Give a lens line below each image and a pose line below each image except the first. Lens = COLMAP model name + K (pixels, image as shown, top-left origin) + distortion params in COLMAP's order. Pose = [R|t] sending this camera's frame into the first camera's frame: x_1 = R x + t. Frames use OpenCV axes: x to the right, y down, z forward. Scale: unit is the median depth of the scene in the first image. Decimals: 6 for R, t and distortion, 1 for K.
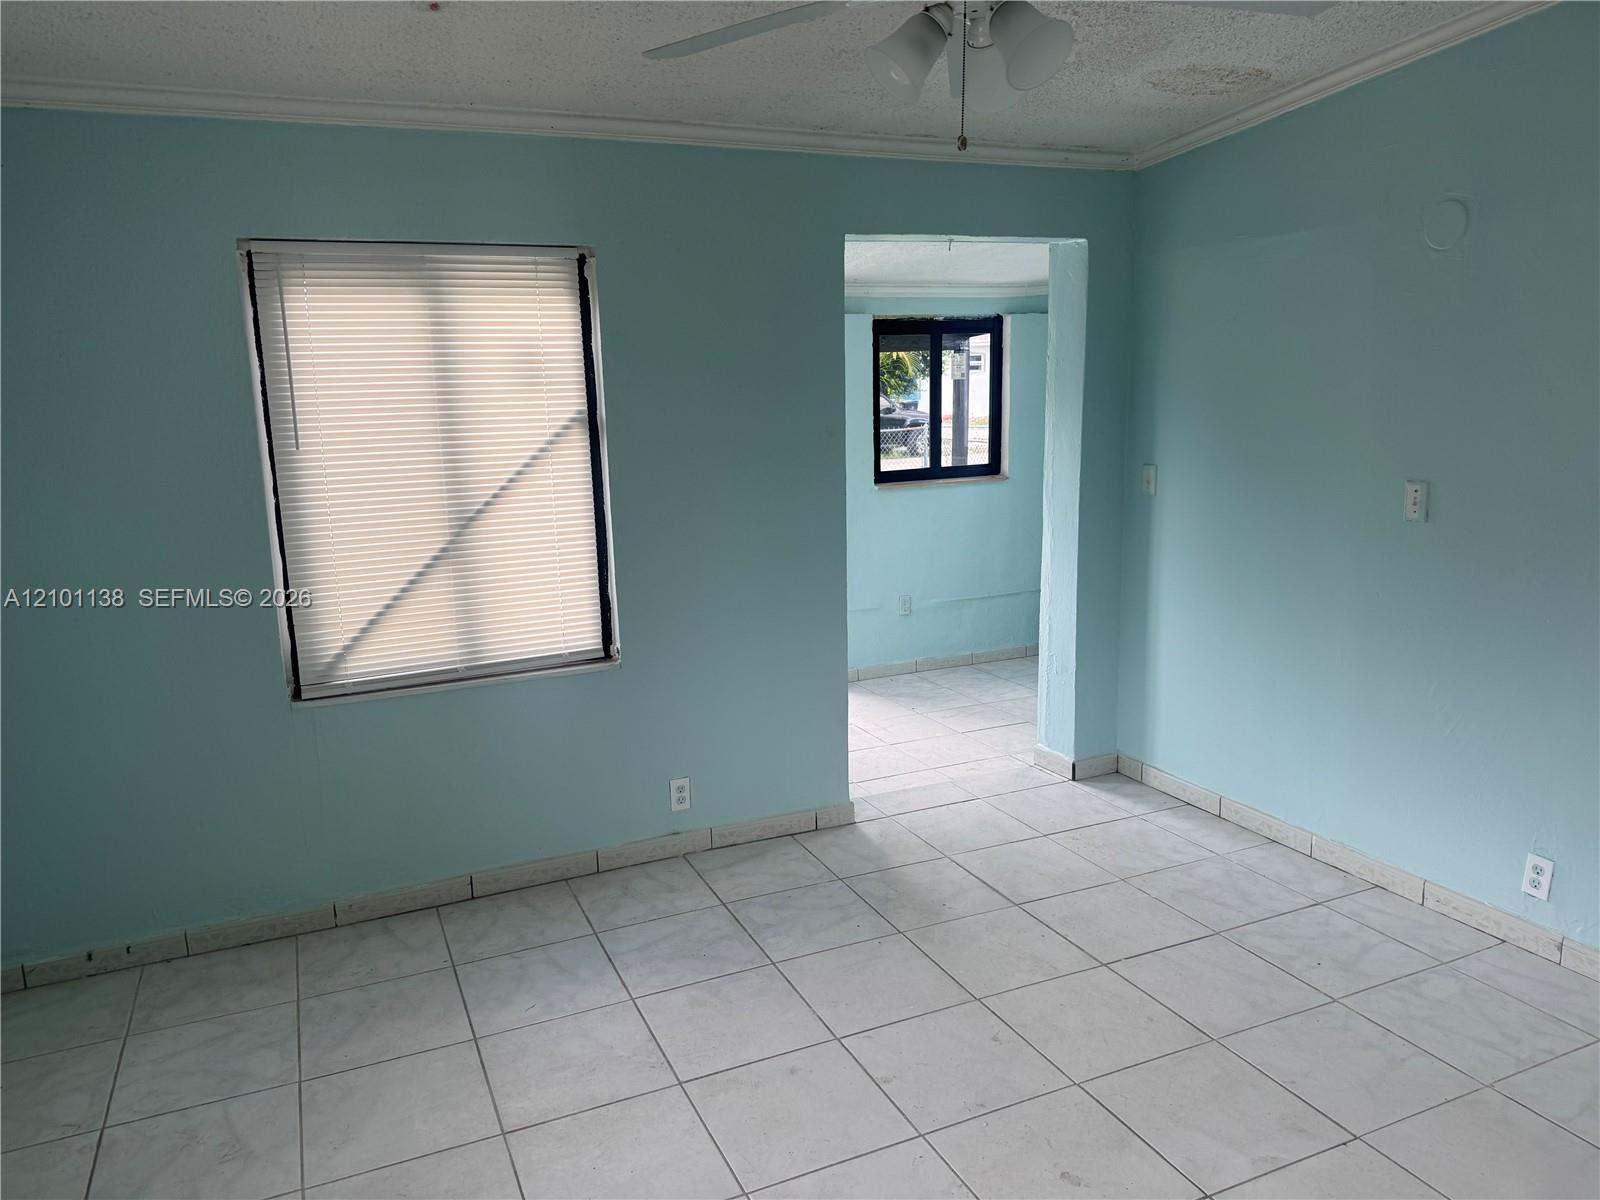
lens RADIAL K [[1115.3, 0, 800.0], [0, 1115.3, 600.0], [0, 0, 1]] dist [0.072013, -0.085218]
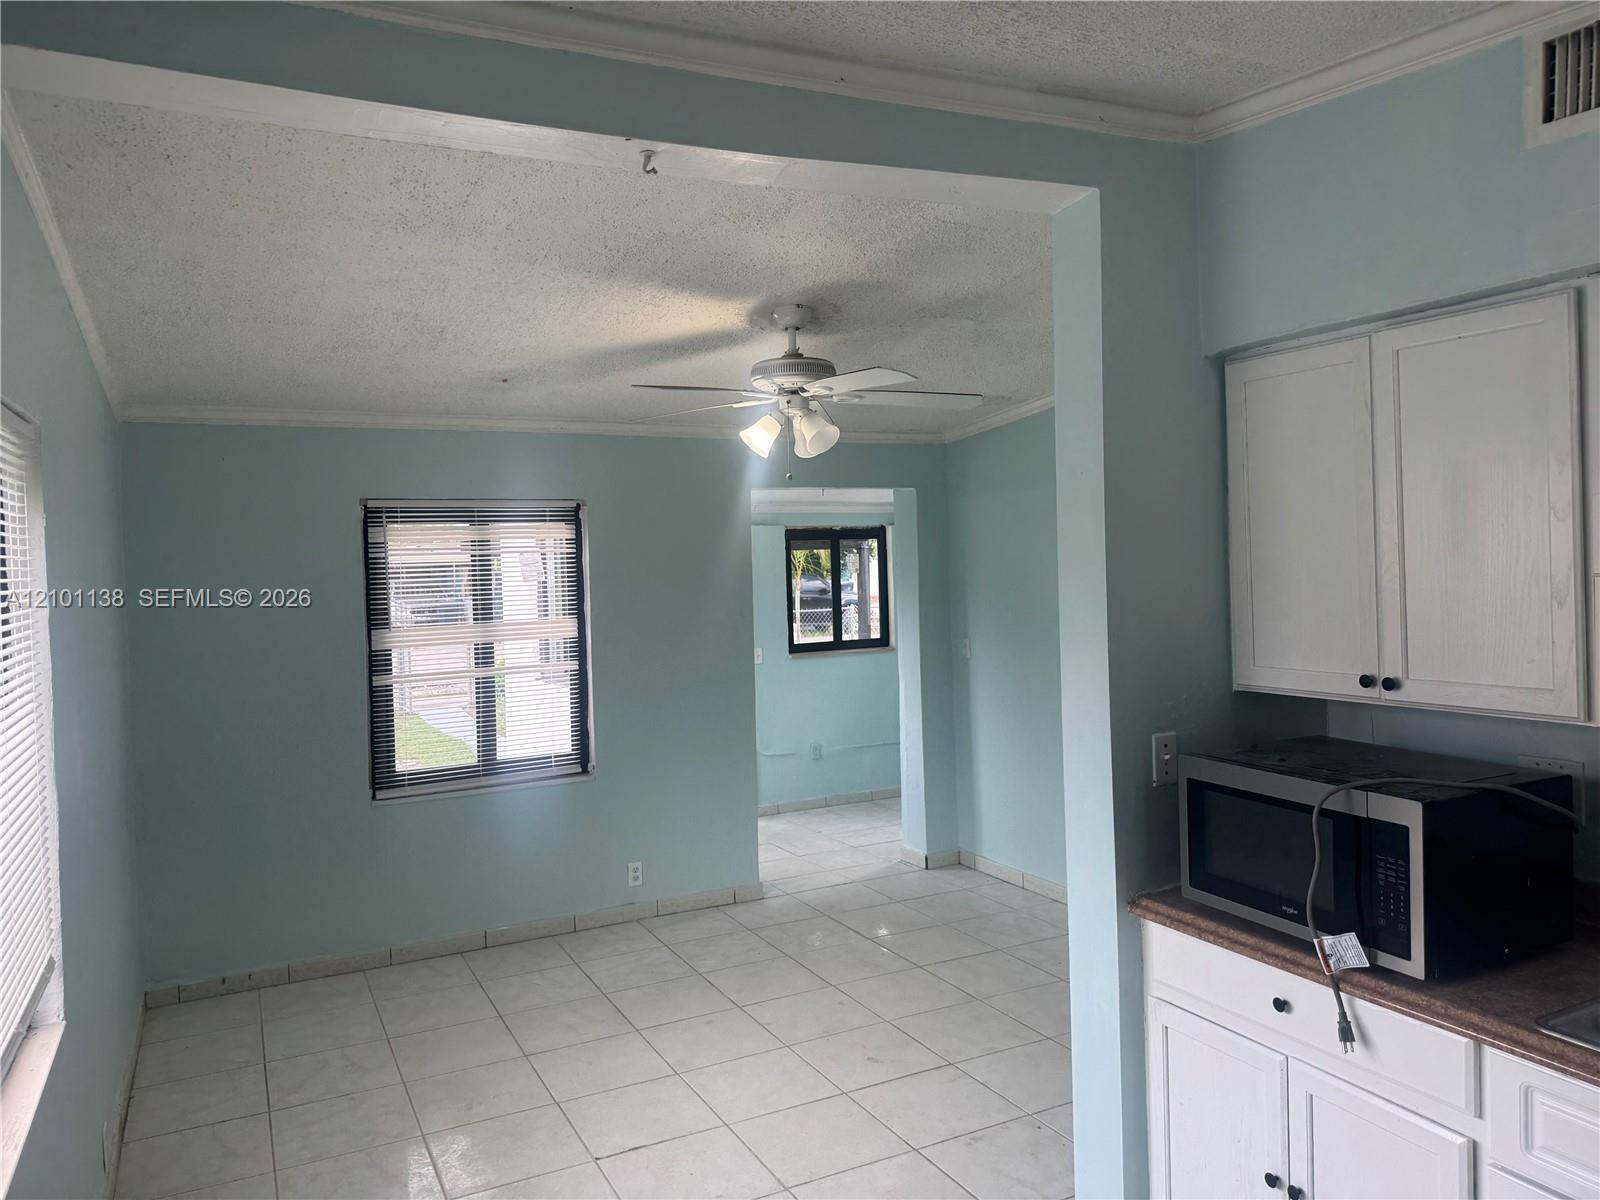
lens RADIAL K [[1122.7, 0, 803.5], [0, 1122.7, 593.1], [0, 0, 1]] dist [0.068016, -0.077905]
pose [[0.998773, -0.004240, 0.049349, 0.034164], [0.012286, 0.986401, -0.163899, 0.061767], [-0.047983, 0.164304, 0.985242, -0.452791]]
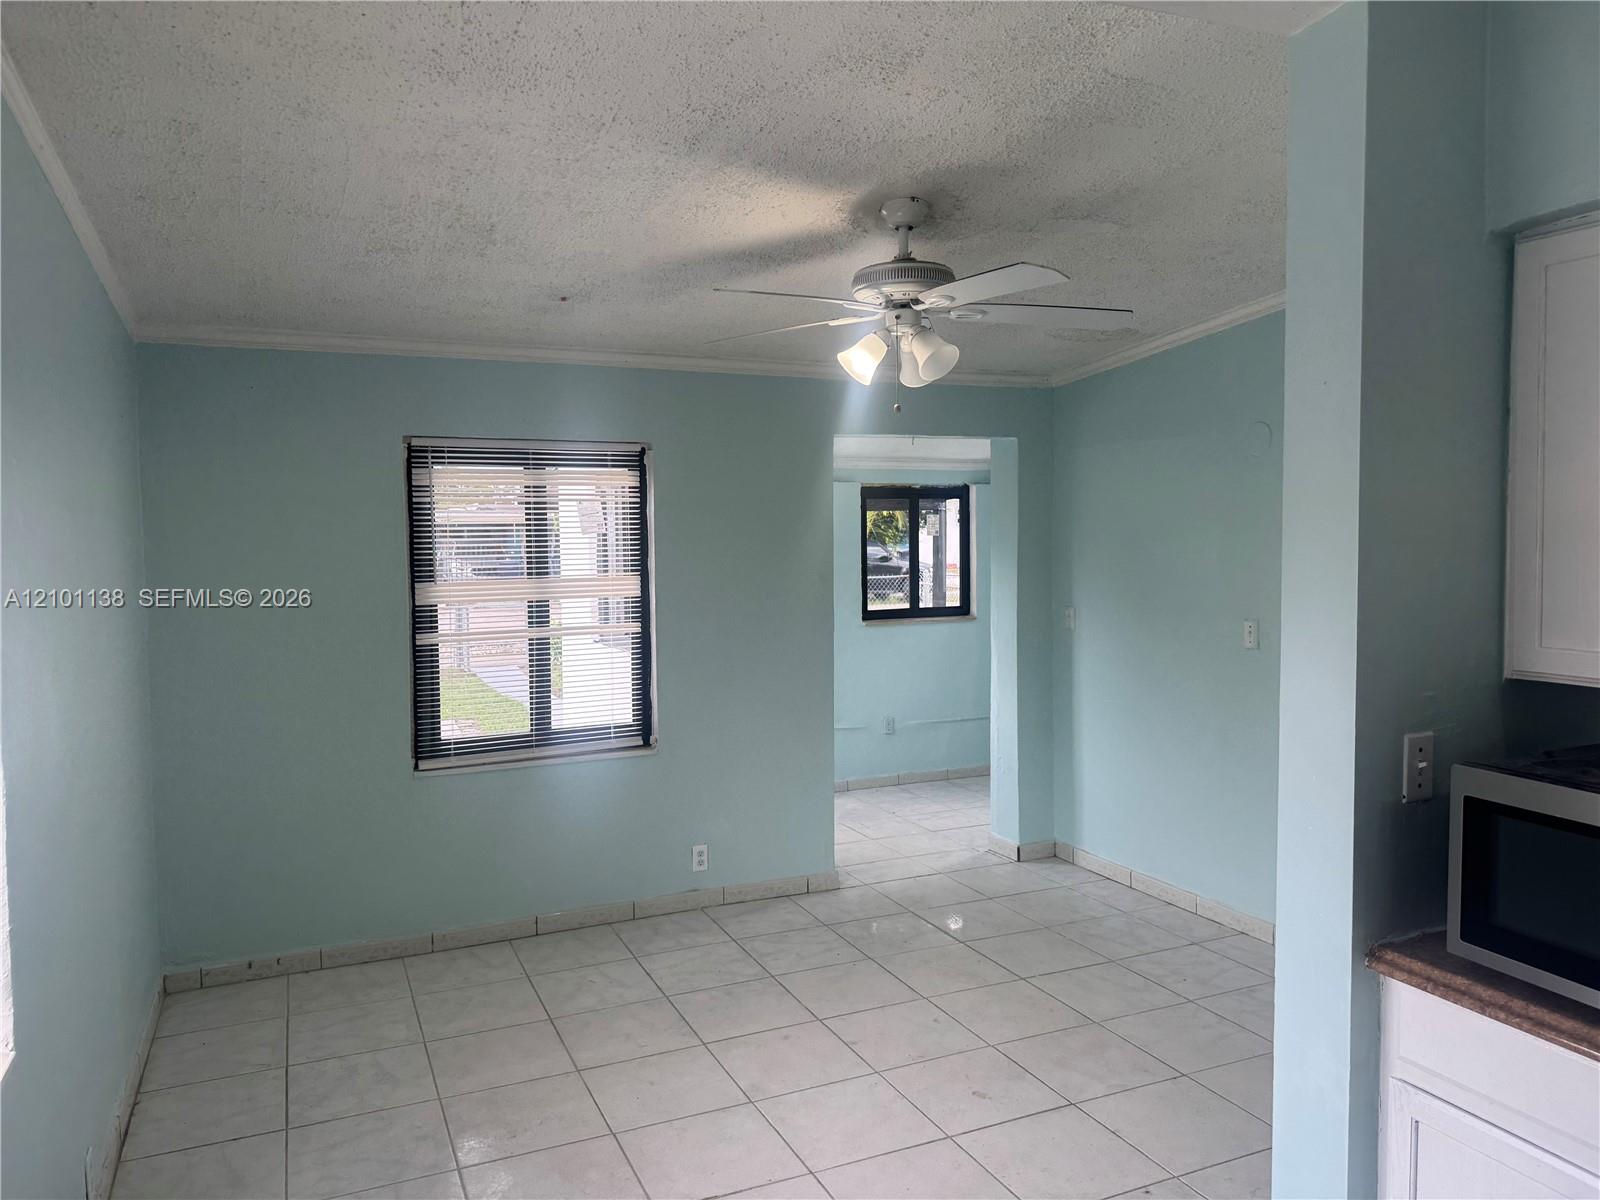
lens RADIAL K [[1115.3, 0, 800.0], [0, 1115.3, 600.0], [0, 0, 1]] dist [0.072013, -0.085218]
pose [[0.999886, 0.015084, -0.001166, 0.002880], [-0.015108, 0.991471, -0.129450, 0.046710], [-0.000796, 0.129453, 0.991585, -0.293508]]
